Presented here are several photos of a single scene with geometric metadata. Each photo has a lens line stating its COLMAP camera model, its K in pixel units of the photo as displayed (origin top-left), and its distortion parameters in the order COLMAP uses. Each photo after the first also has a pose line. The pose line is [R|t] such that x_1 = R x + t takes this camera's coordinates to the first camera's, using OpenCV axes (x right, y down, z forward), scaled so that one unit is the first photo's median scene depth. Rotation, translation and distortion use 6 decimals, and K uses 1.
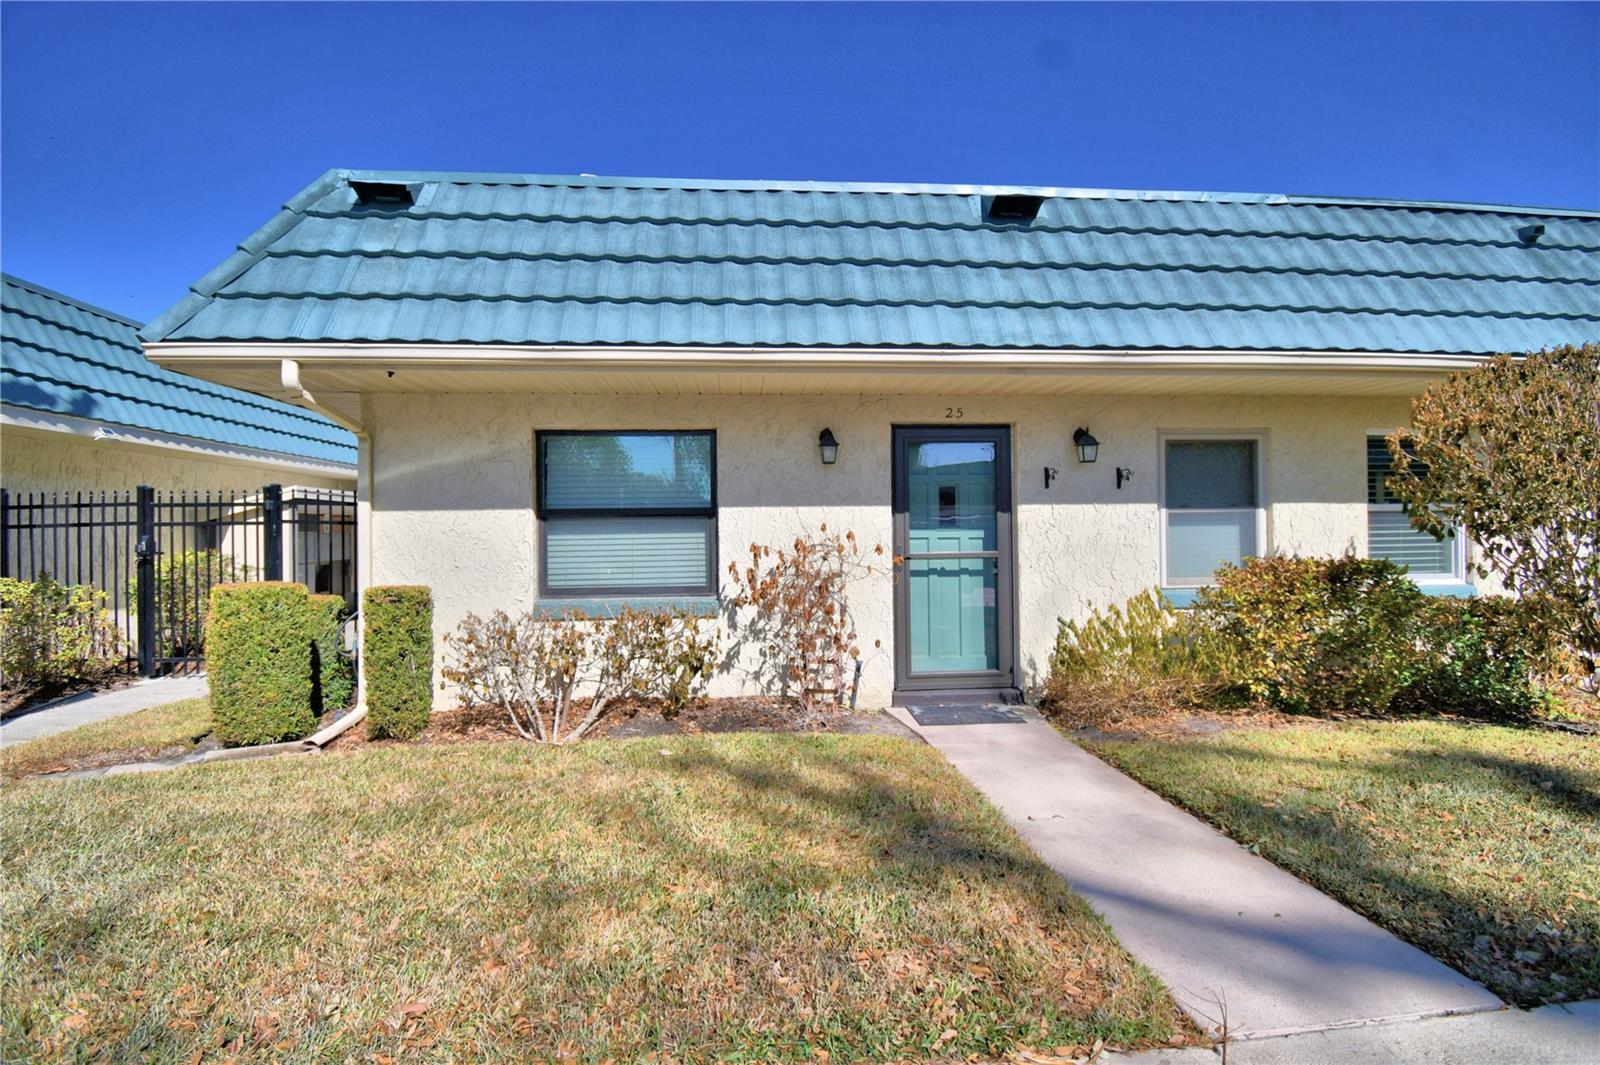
lens RADIAL K [[698.8, 0, 812.2], [0, 698.8, 531.8], [0, 0, 1]] dist [0.012455, -0.020041]
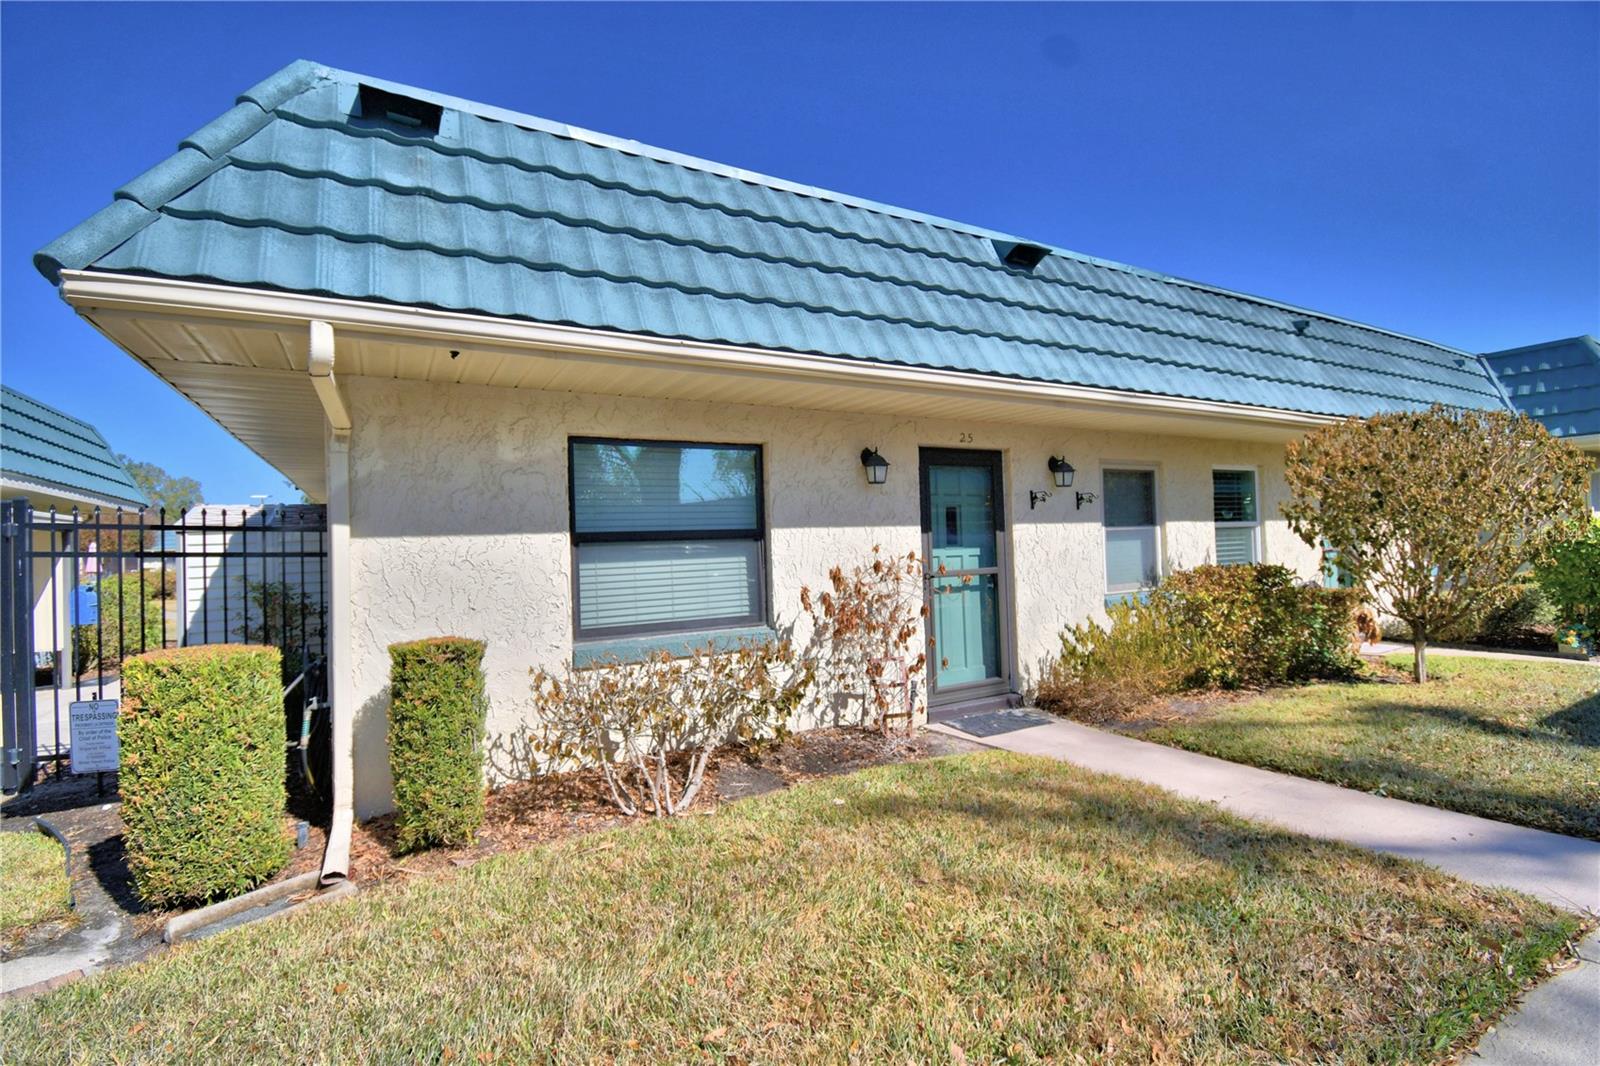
lens RADIAL K [[698.8, 0, 804.8], [0, 698.8, 533.4], [0, 0, 1]] dist [0.012455, -0.020041]
pose [[0.912406, -0.010843, 0.409142, -0.472946], [0.020572, 0.999600, -0.019385, -0.010266], [-0.408768, 0.026104, 0.912265, 0.142394]]
